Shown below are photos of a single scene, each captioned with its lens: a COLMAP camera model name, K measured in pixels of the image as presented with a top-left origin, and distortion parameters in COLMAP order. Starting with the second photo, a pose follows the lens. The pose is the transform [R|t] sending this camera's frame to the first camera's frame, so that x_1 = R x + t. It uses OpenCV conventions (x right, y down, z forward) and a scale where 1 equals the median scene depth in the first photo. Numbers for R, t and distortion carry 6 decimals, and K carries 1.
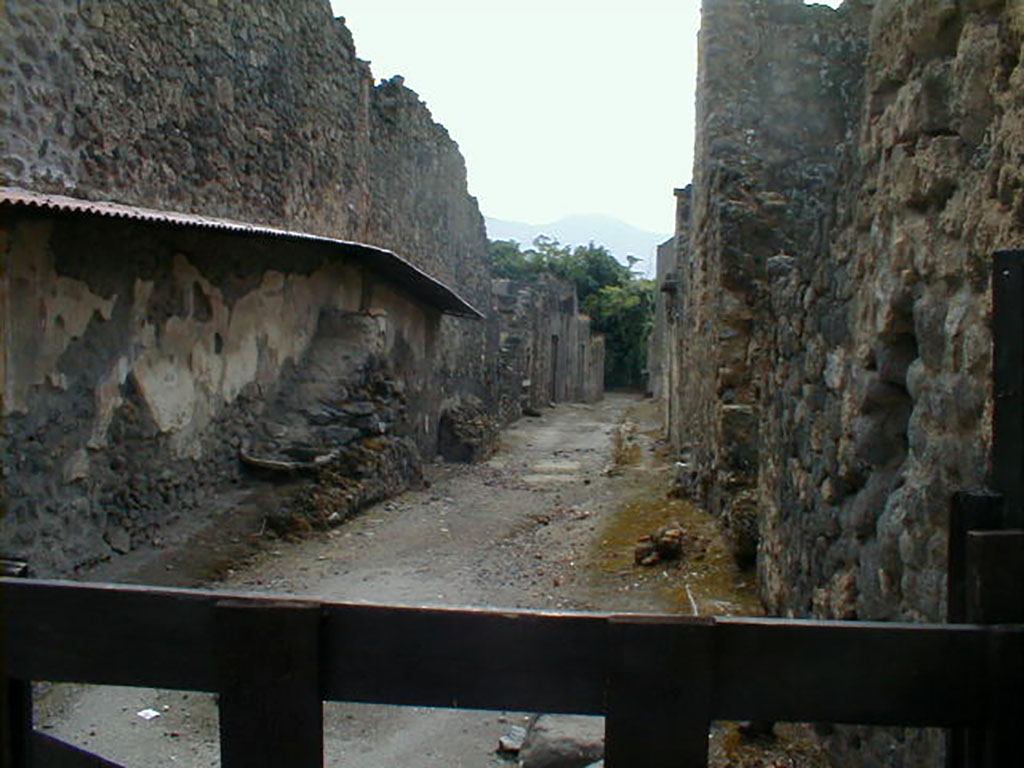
lens RADIAL K [[1058.1, 0, 514.2], [0, 1058.1, 377.6], [0, 0, 1]] dist [-0.023074, 0.000000]
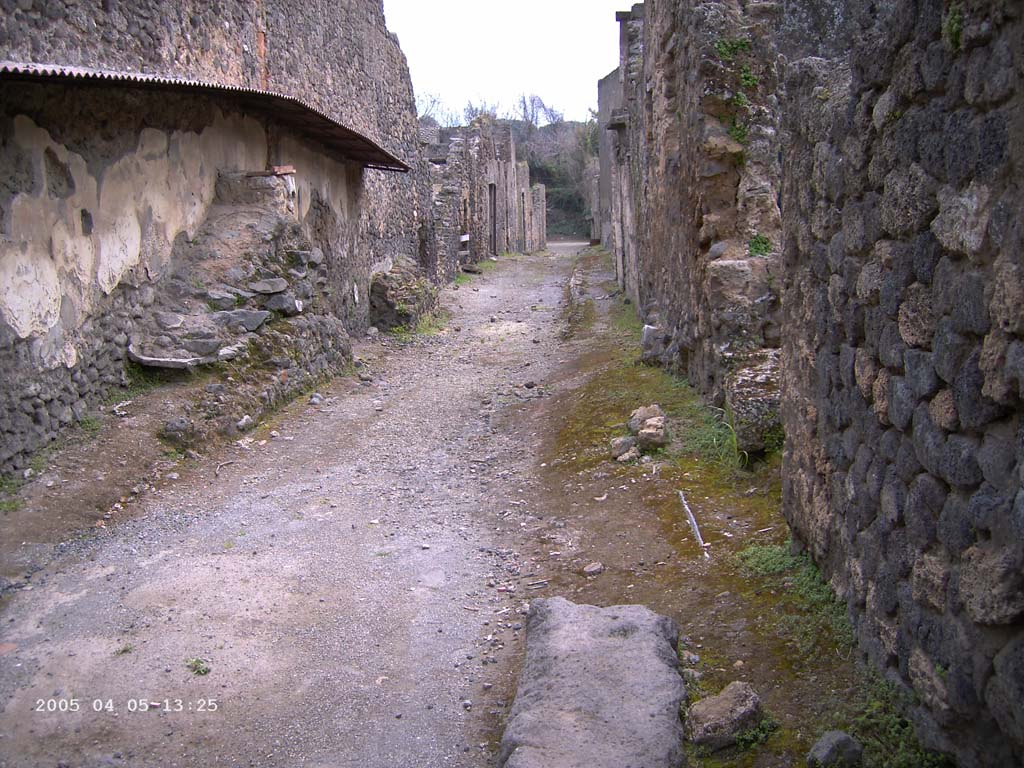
lens RADIAL K [[1086.5, 0, 507.1], [0, 1086.5, 382.0], [0, 0, 1]] dist [-0.134422, 0.000000]
pose [[0.997012, -0.065096, 0.041583, 0.002299], [0.058646, 0.988276, 0.140963, -0.006045], [-0.050272, -0.138103, 0.989141, 0.139078]]
